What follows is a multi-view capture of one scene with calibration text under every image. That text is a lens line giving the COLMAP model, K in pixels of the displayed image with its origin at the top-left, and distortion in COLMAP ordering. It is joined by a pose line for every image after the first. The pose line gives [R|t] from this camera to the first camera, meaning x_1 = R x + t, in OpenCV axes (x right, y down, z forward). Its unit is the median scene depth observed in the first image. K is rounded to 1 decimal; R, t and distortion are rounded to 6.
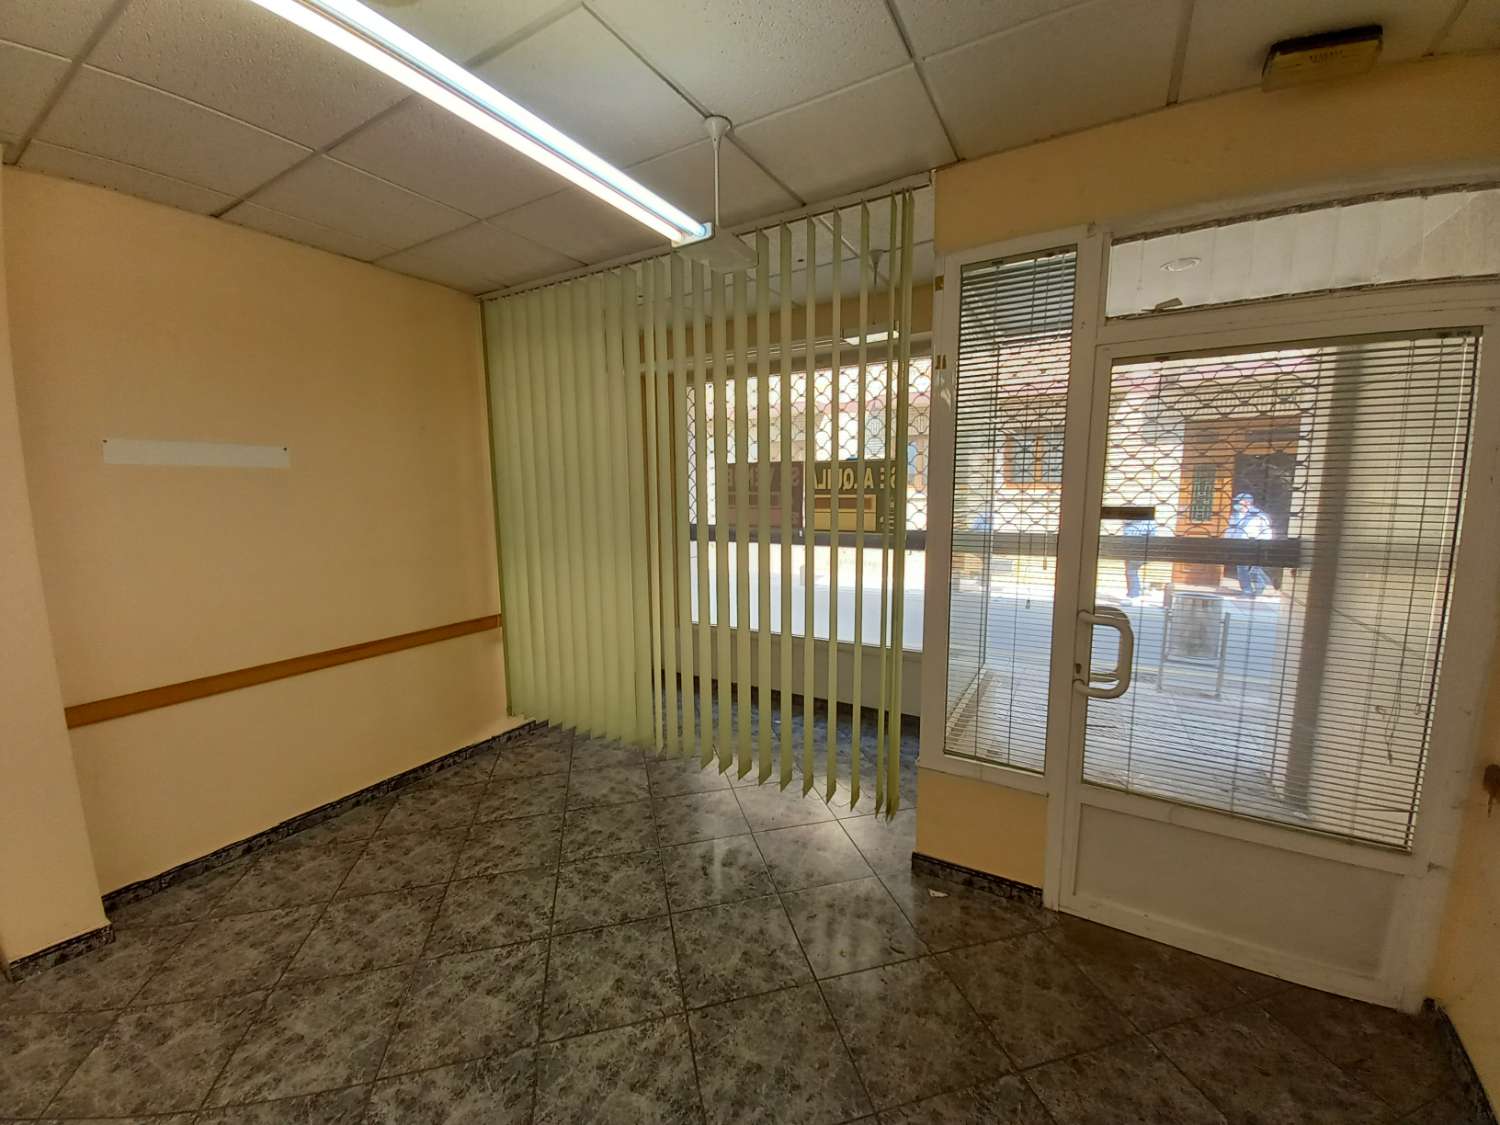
lens RADIAL K [[585.1, 0, 750.0], [0, 585.1, 562.5], [0, 0, 1]] dist [0.020435, -0.016533]
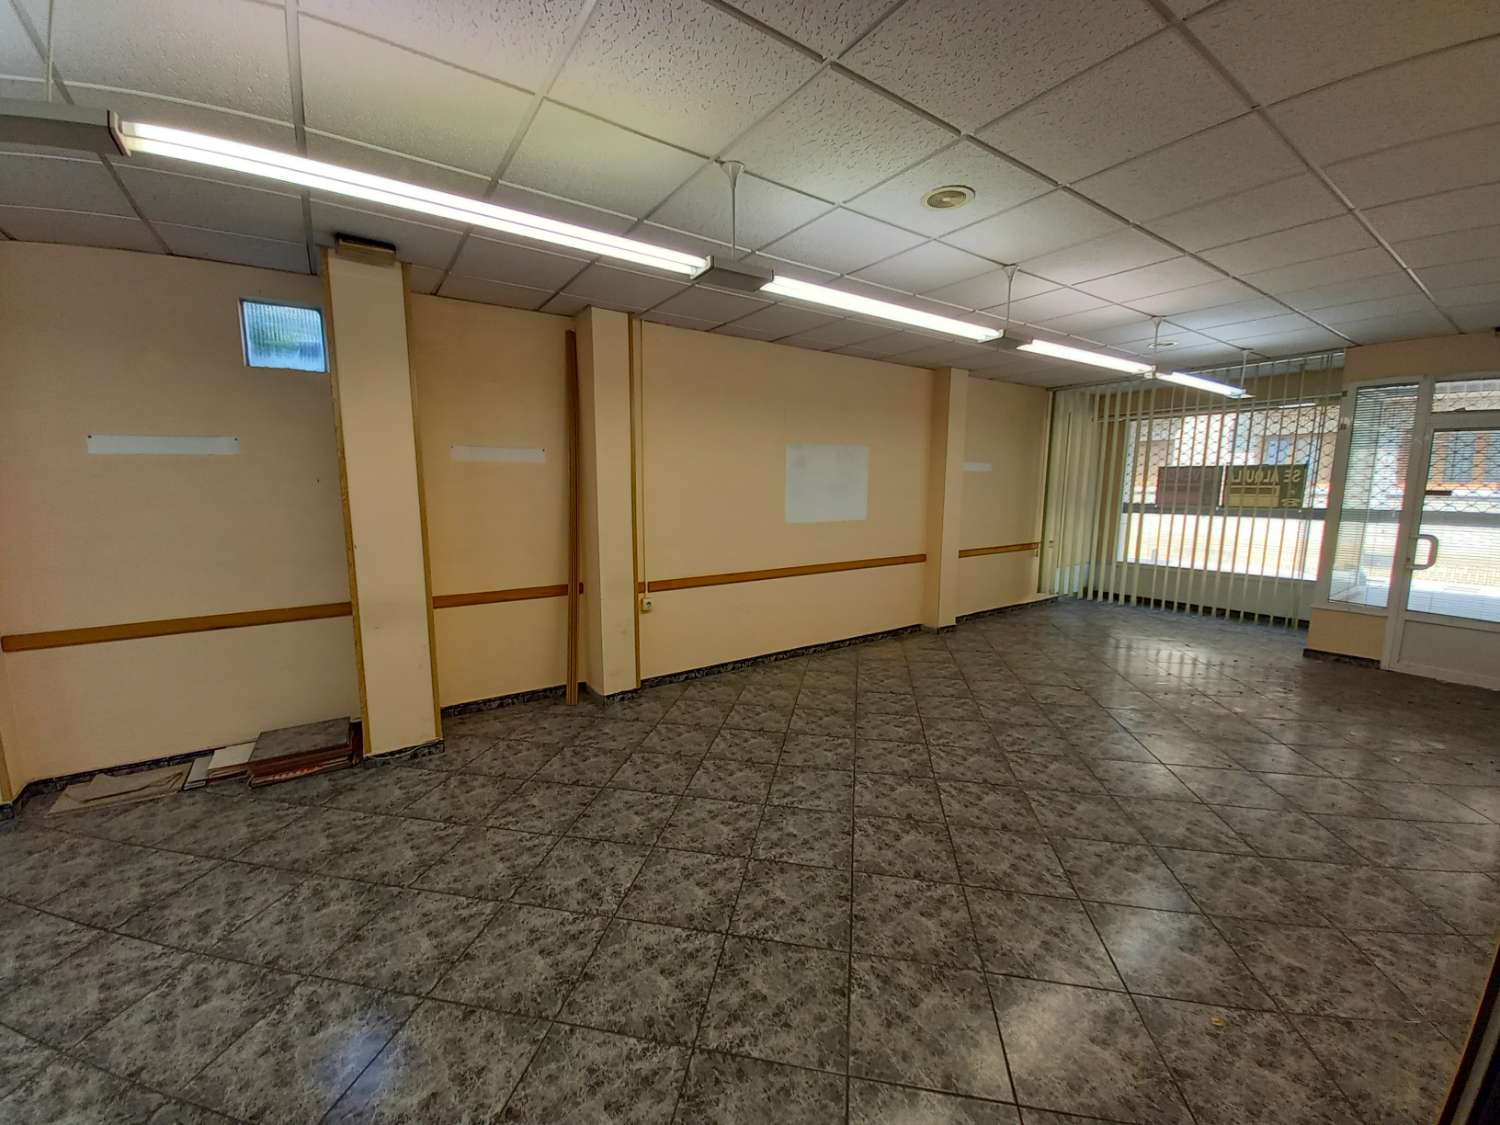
lens RADIAL K [[598.8, 0, 769.1], [0, 598.8, 551.8], [0, 0, 1]] dist [0.075104, -0.030806]
pose [[0.911114, 0.068175, -0.406477, -0.333877], [-0.068717, 0.997548, 0.013282, 0.126397], [0.406386, 0.015830, 0.913564, -1.035913]]
